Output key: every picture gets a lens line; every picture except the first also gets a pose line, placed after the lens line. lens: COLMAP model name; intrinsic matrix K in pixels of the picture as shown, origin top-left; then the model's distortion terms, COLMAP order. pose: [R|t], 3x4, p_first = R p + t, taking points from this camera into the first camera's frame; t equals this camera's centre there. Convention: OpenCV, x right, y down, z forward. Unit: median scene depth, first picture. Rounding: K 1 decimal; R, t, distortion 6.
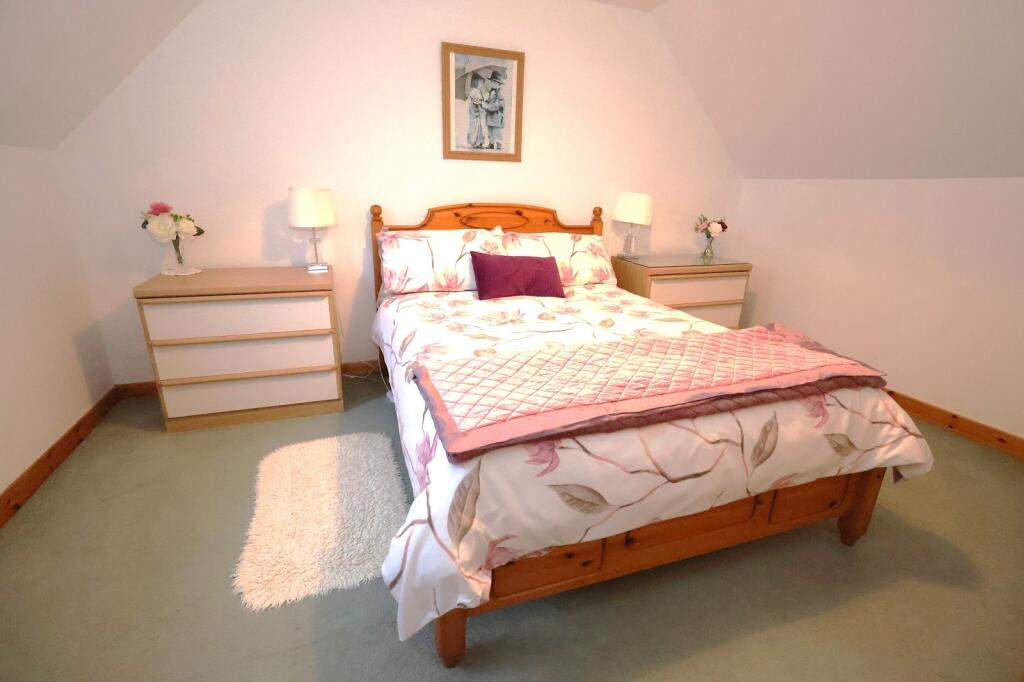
lens RADIAL K [[474.2, 0, 509.7], [0, 474.2, 340.0], [0, 0, 1]] dist [0.000984, 0.000310]
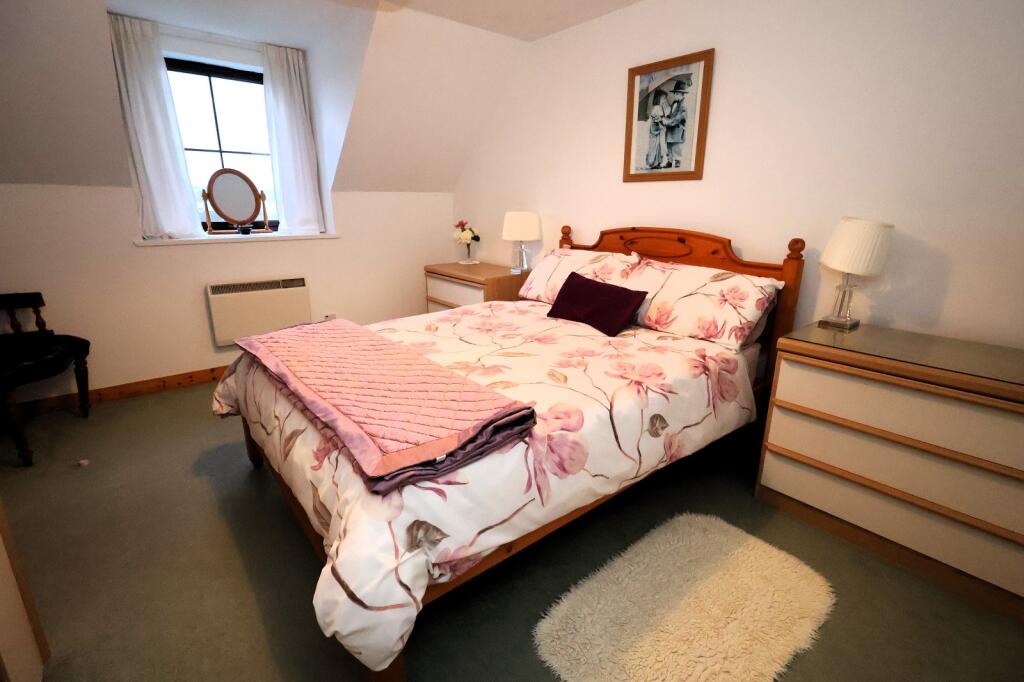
lens RADIAL K [[474.2, 0, 511.6], [0, 474.2, 341.1], [0, 0, 1]] dist [0.000984, 0.000310]
pose [[0.344193, 0.245825, -0.906146, 0.775187], [-0.281544, 0.947726, 0.150163, -0.148196], [0.895692, 0.203435, 0.395411, 0.460258]]
